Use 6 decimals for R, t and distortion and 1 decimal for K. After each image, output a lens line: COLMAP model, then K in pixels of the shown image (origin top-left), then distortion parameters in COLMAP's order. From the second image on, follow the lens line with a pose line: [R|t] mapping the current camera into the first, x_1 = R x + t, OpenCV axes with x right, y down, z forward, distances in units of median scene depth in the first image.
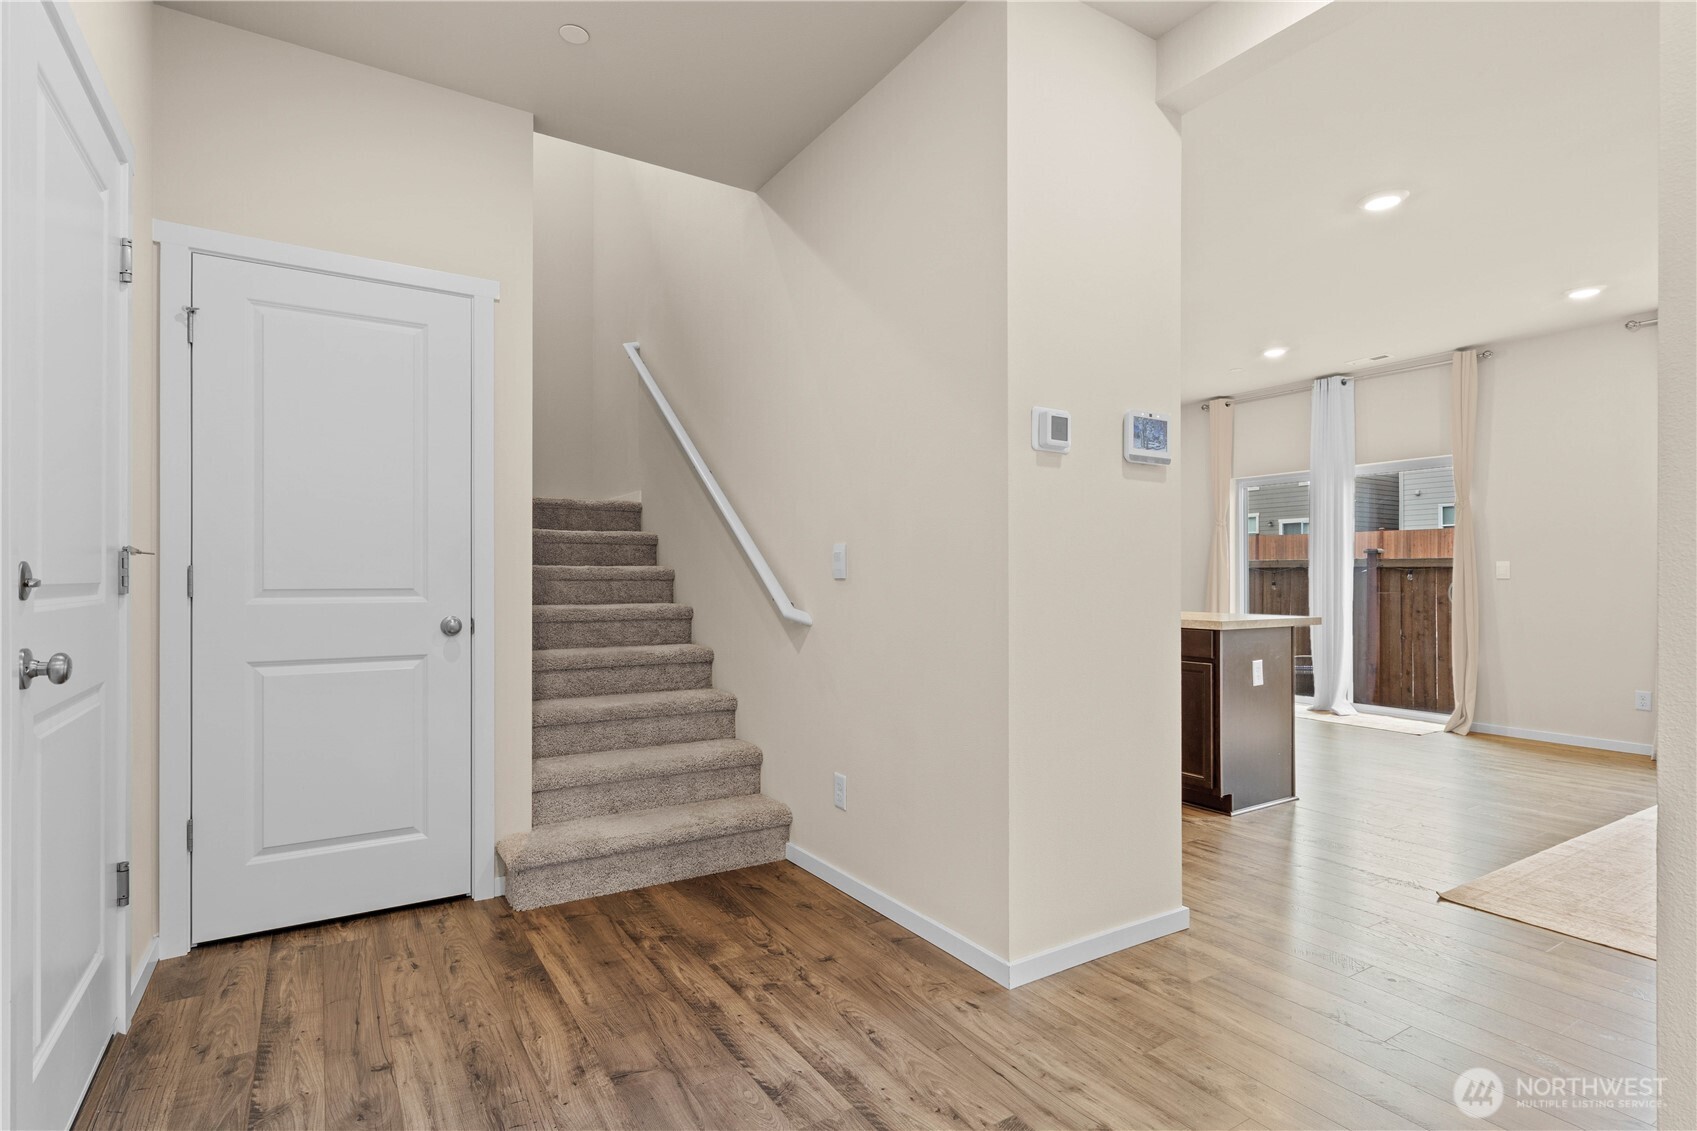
lens RADIAL K [[834.2, 0, 836.3], [0, 834.2, 572.6], [0, 0, 1]] dist [0.001769, 0.000340]
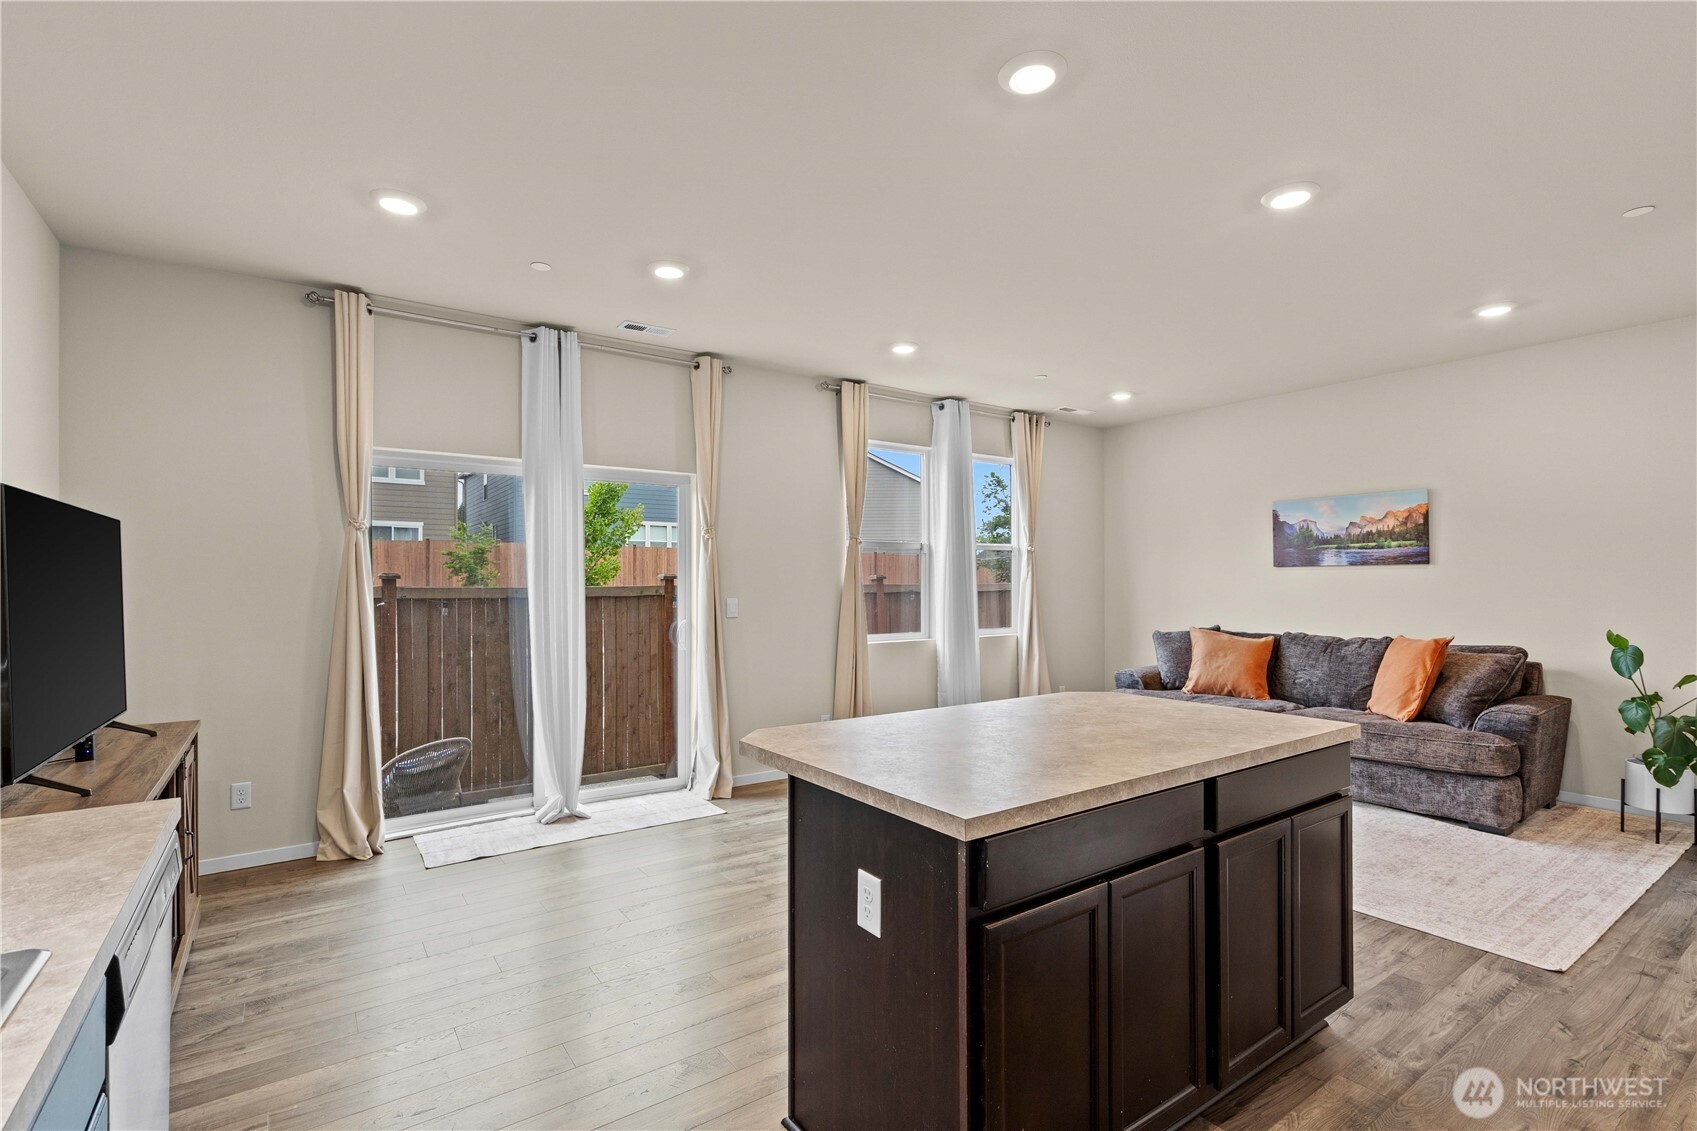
lens RADIAL K [[782.9, 0, 839.6], [0, 782.9, 577.3], [0, 0, 1]] dist [0.001203, 0.000277]
pose [[-0.055255, 0.009321, 0.998429, -0.057100], [-0.005479, 0.999939, -0.009638, -0.022556], [-0.998457, -0.006003, -0.055200, 0.721468]]
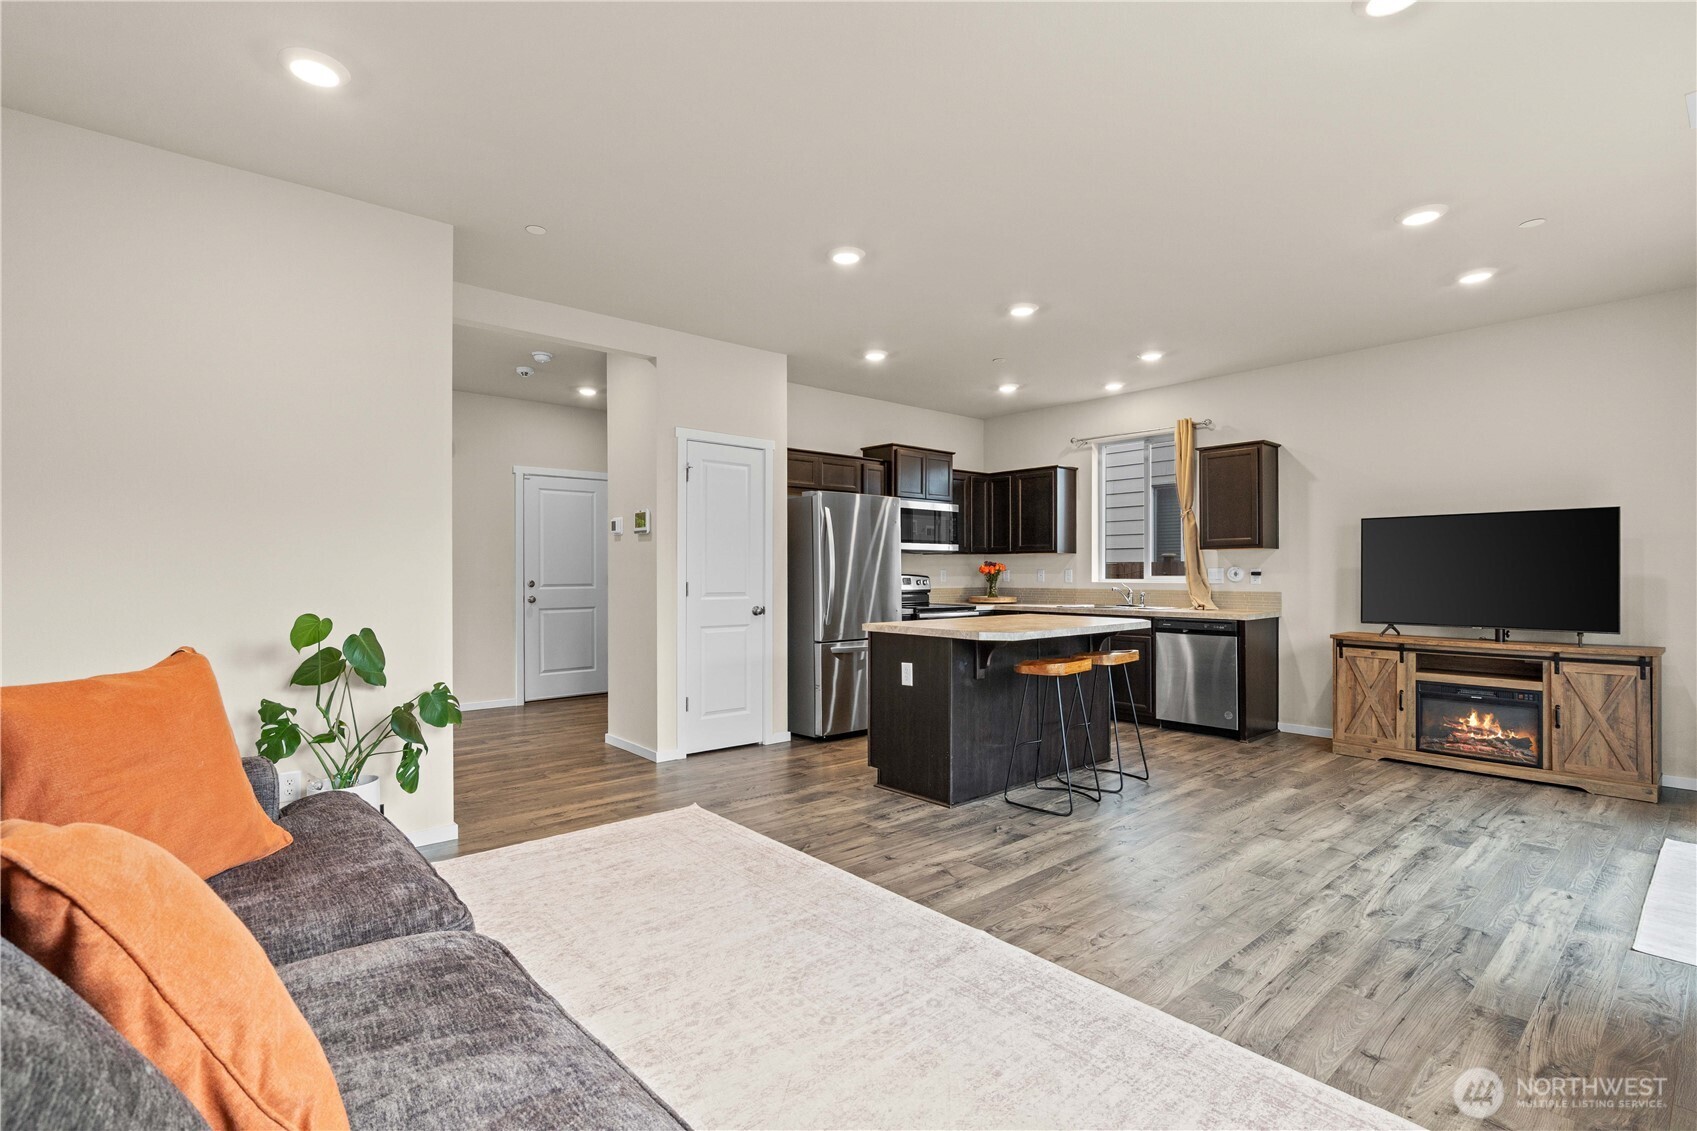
lens RADIAL K [[782.9, 0, 839.6], [0, 782.9, 577.3], [0, 0, 1]] dist [0.001203, 0.000277]
pose [[0.156108, 0.006775, -0.987717, 0.809058], [0.007816, 0.999937, 0.008094, -0.009821], [0.987709, -0.008984, 0.156046, 0.397517]]
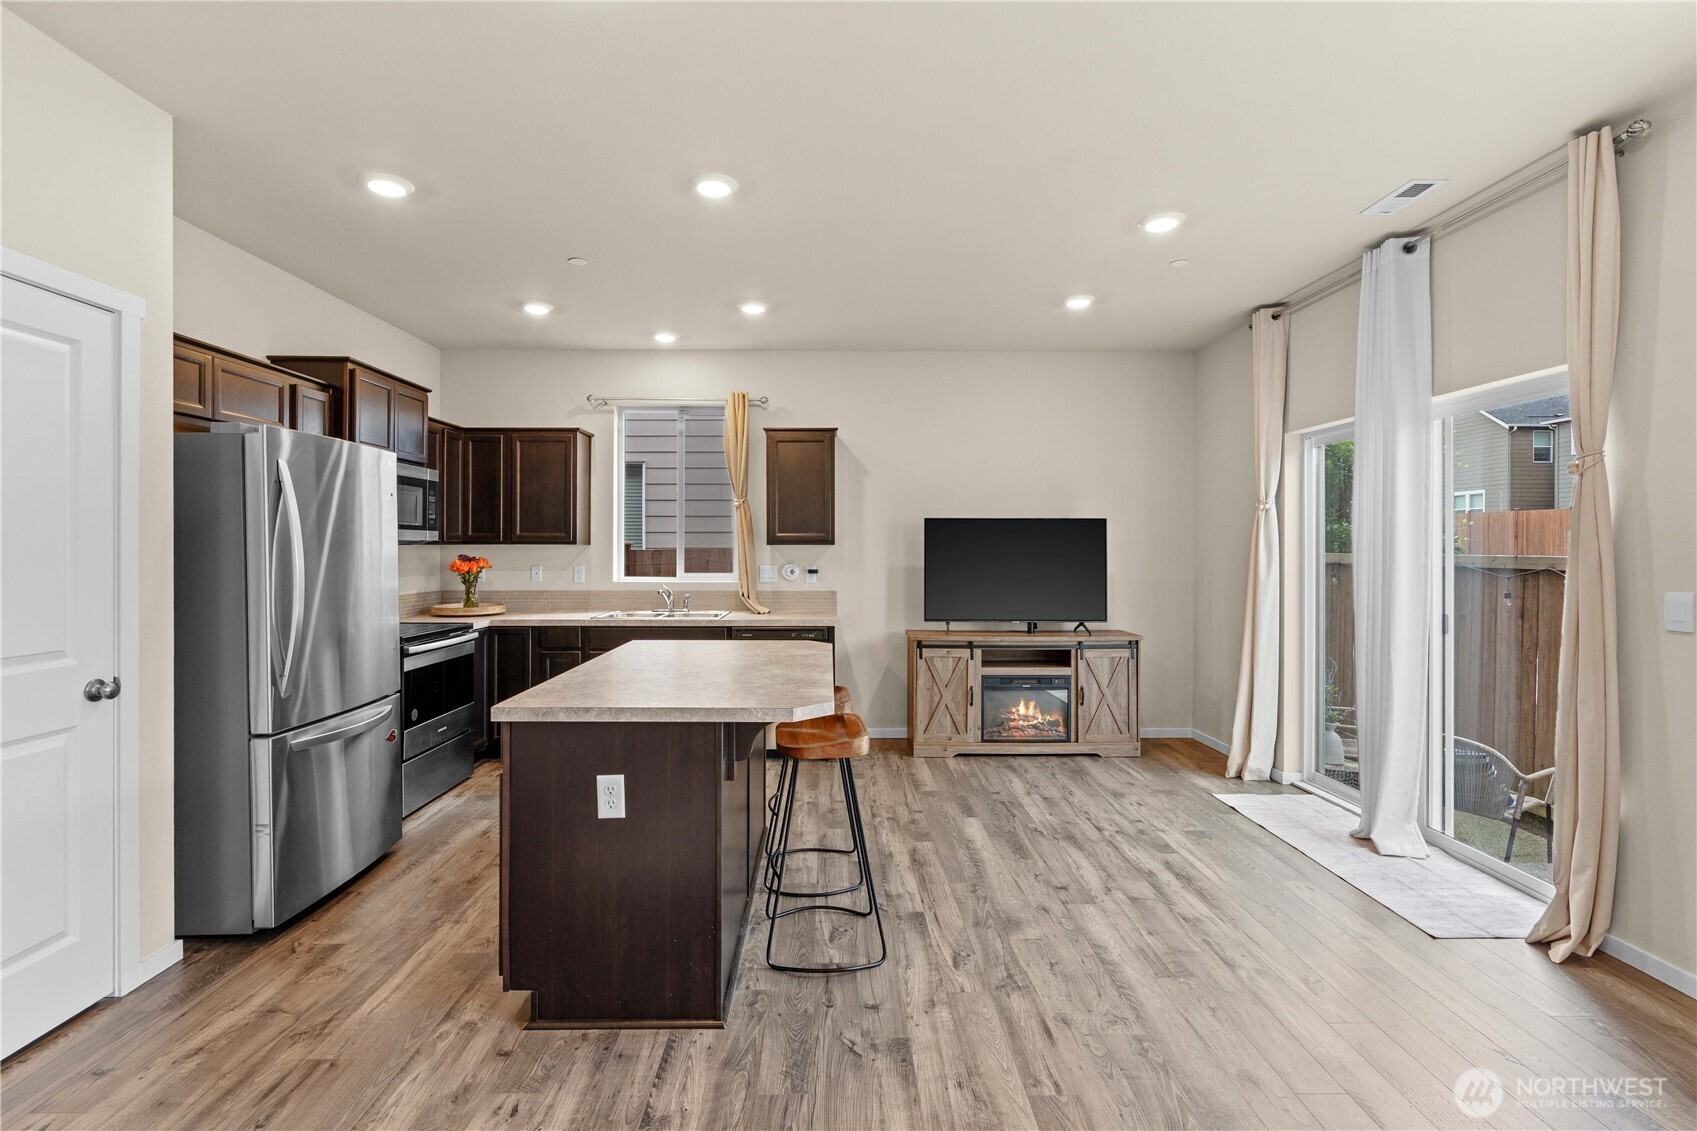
lens RADIAL K [[775.3, 0, 834.8], [0, 775.3, 548.7], [0, 0, 1]] dist [-0.005463, -0.000234]
pose [[0.854041, 0.004194, -0.520188, 0.488864], [0.000370, 0.999962, 0.008669, -0.031419], [0.520205, -0.007596, 0.854008, 0.328126]]
